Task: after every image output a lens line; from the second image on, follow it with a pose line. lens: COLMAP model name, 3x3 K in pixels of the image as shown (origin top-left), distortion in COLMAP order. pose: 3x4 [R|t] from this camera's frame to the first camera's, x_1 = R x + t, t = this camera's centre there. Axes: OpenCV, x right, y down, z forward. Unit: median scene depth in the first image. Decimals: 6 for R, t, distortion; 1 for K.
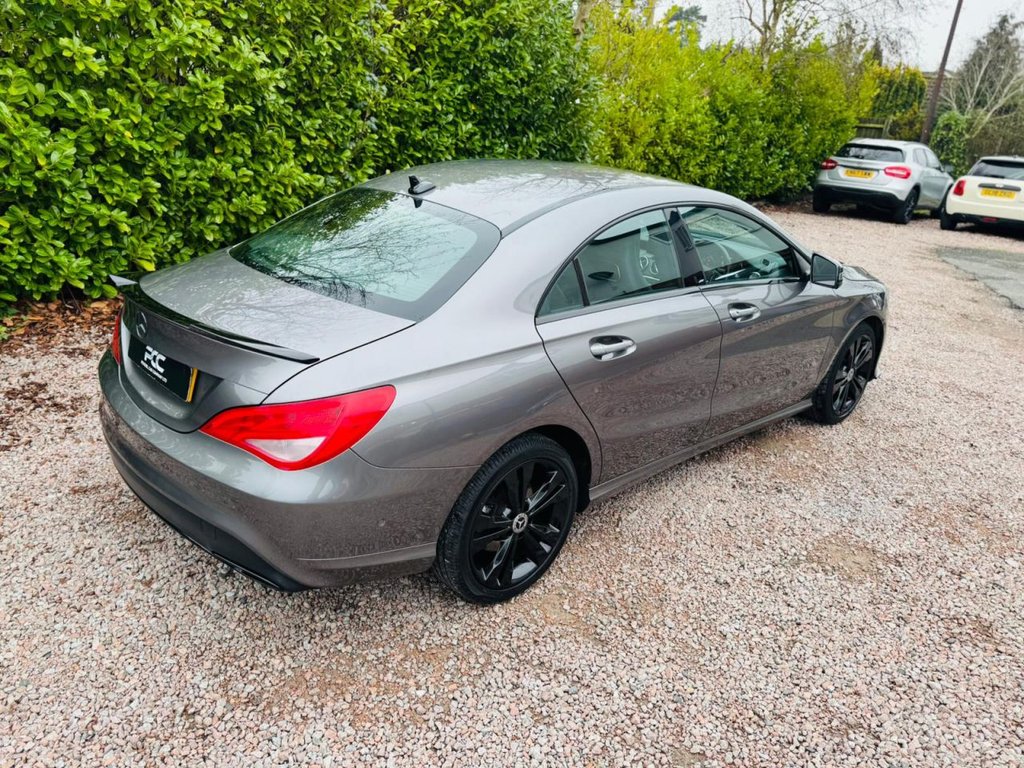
lens RADIAL K [[754.7, 0, 501.5], [0, 754.7, 383.9], [0, 0, 1]] dist [0.015142, -0.013928]
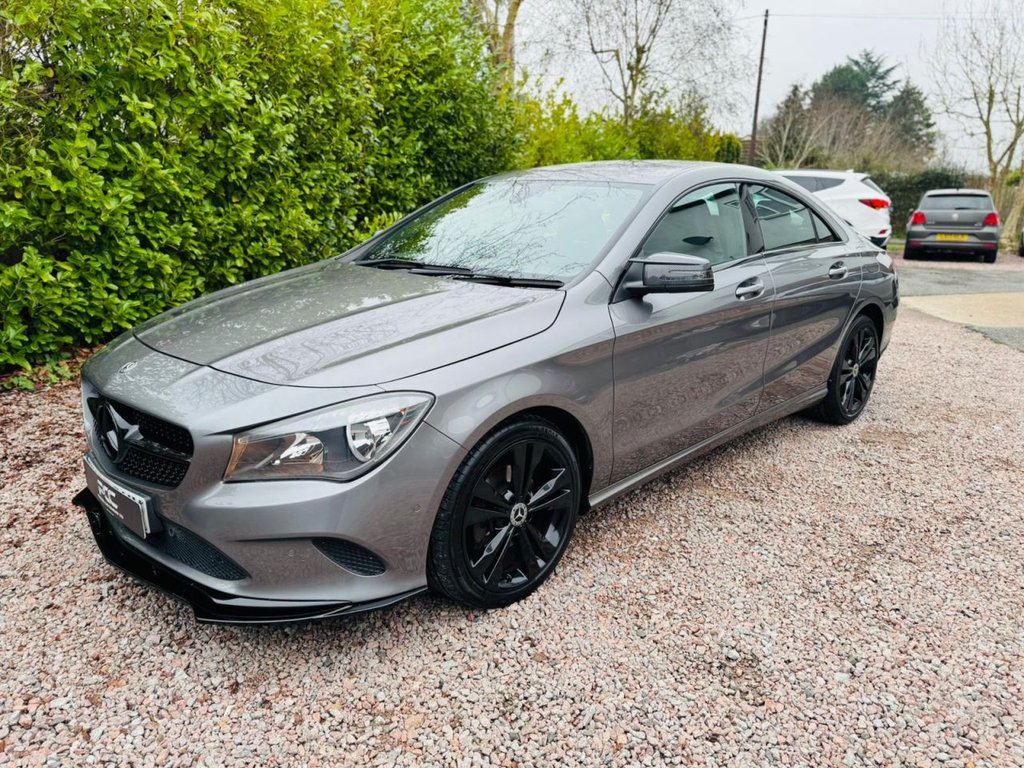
lens RADIAL K [[733.3, 0, 506.4], [0, 733.3, 380.5], [0, 0, 1]] dist [0.020638, -0.019848]
pose [[0.977774, -0.106887, 0.180370, -0.243322], [0.123724, 0.988686, -0.084805, 0.097578], [-0.169265, 0.105236, 0.979936, -0.082128]]
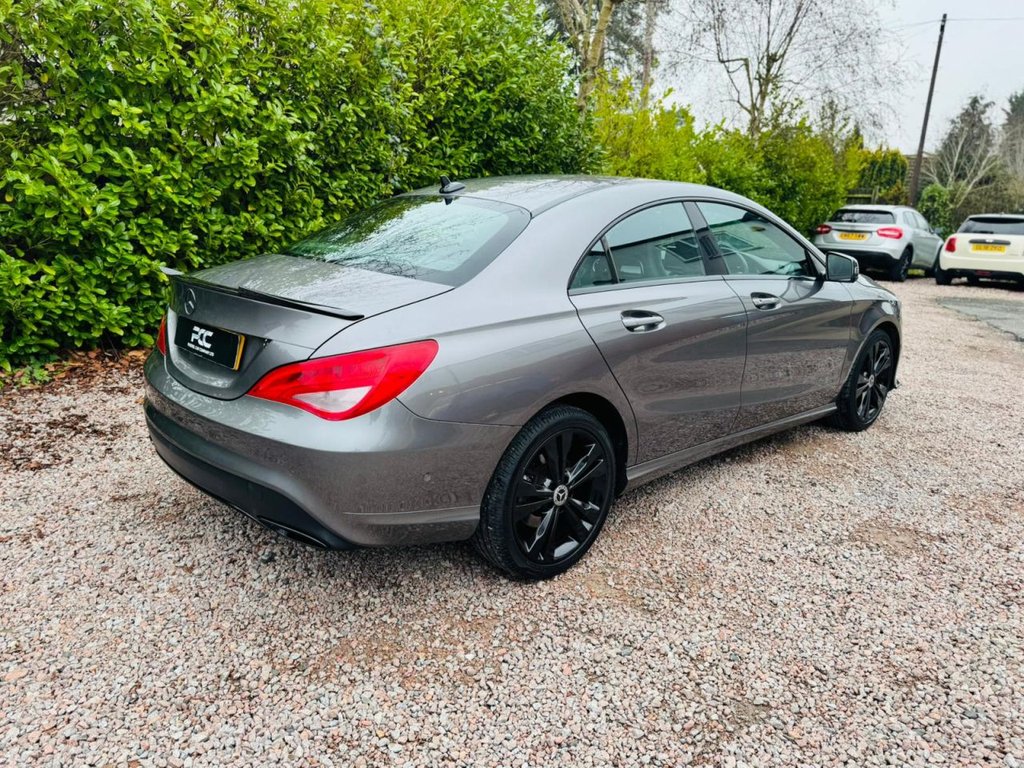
lens RADIAL K [[733.3, 0, 506.4], [0, 733.3, 380.5], [0, 0, 1]] dist [0.020638, -0.019848]
pose [[0.999339, -0.035097, -0.009501, -0.017118], [0.033728, 0.992400, -0.118343, 0.075708], [0.013583, 0.117944, 0.992927, 0.008457]]
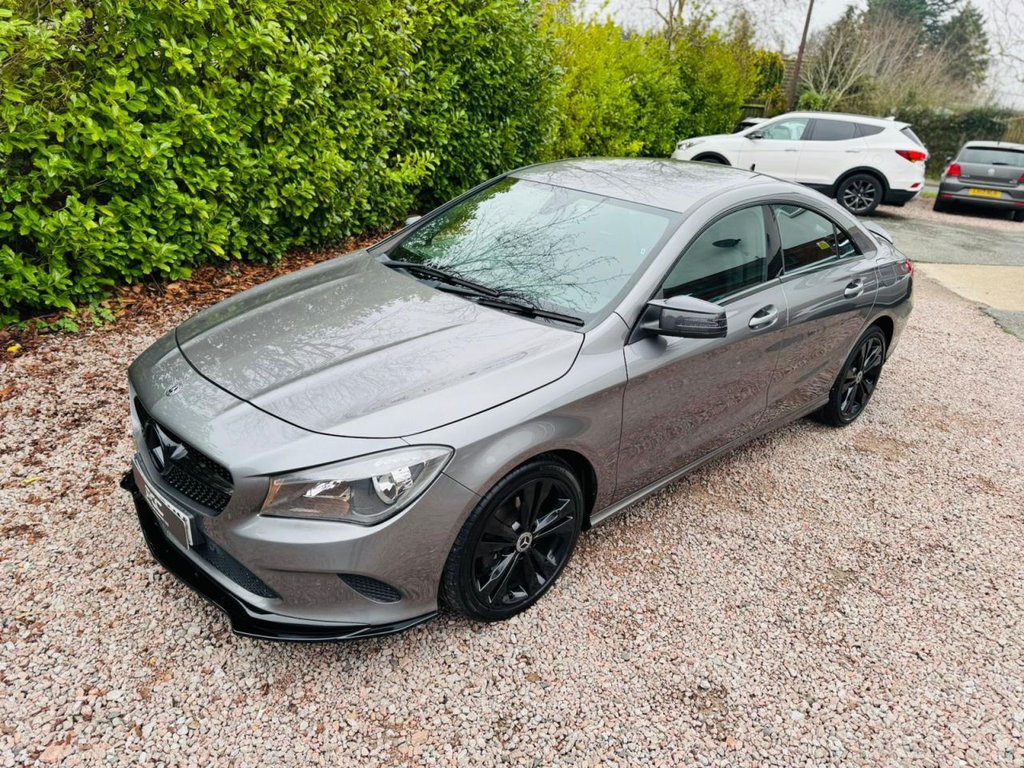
lens RADIAL K [[710.2, 0, 512.6], [0, 710.2, 384.1], [0, 0, 1]] dist [0.021311, -0.018663]
pose [[0.986511, -0.061598, 0.151665, -0.237474], [0.054169, 0.997143, 0.052643, 0.009236], [-0.154475, -0.043717, 0.987029, -0.101185]]
